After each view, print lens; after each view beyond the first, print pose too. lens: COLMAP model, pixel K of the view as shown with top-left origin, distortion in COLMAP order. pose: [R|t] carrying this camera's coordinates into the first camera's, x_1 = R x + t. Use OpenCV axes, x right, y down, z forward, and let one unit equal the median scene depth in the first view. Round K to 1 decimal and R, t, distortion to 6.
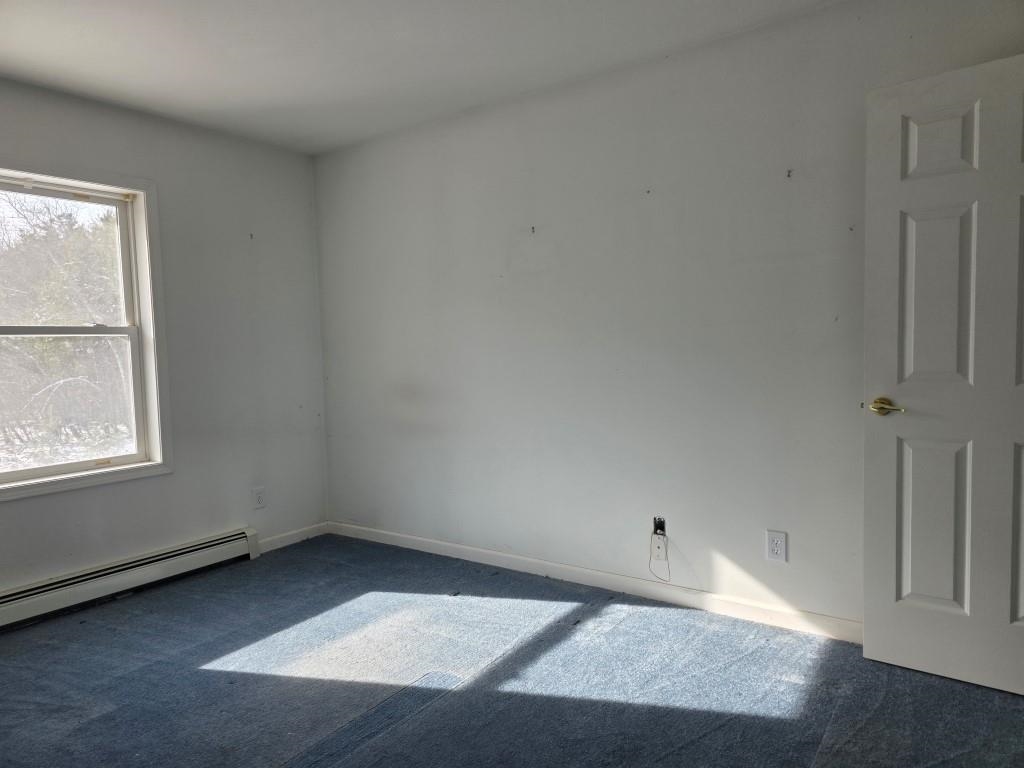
lens RADIAL K [[668.9, 0, 512.0], [0, 668.9, 384.0], [0, 0, 1]] dist [0.085075, -0.066891]
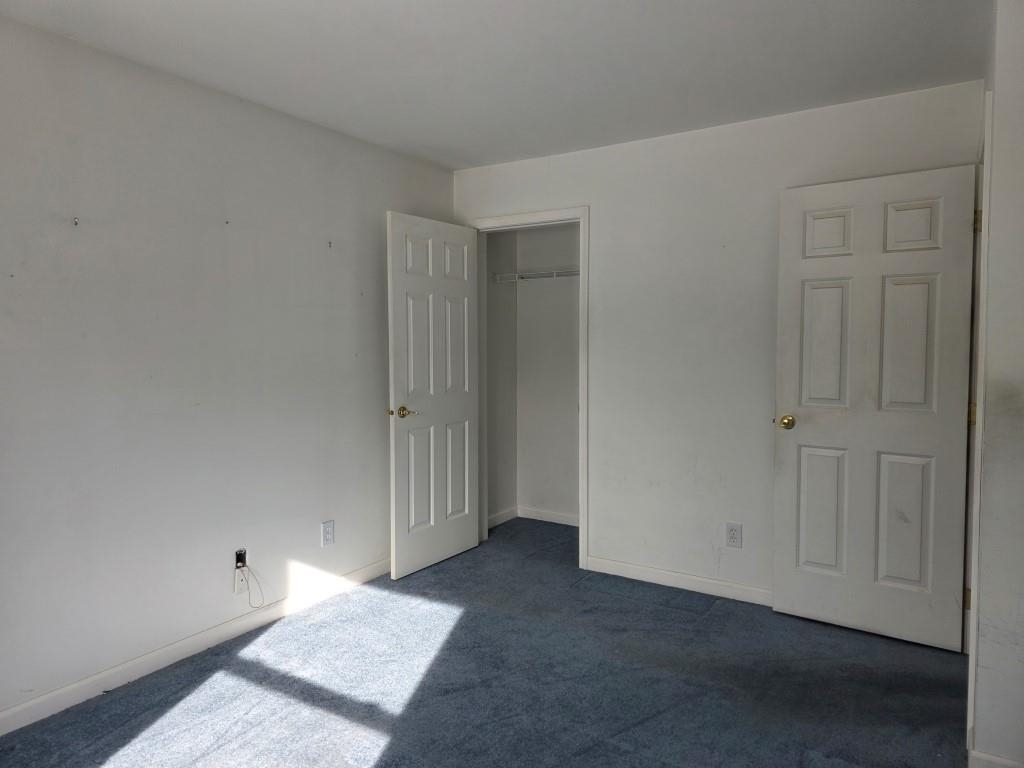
lens RADIAL K [[668.9, 0, 512.0], [0, 668.9, 384.0], [0, 0, 1]] dist [0.085075, -0.066891]
pose [[-0.057919, -0.025903, 0.997985, -0.876612], [0.059093, 0.997822, 0.029328, -0.053248], [-0.996571, 0.060673, -0.056262, 0.723763]]
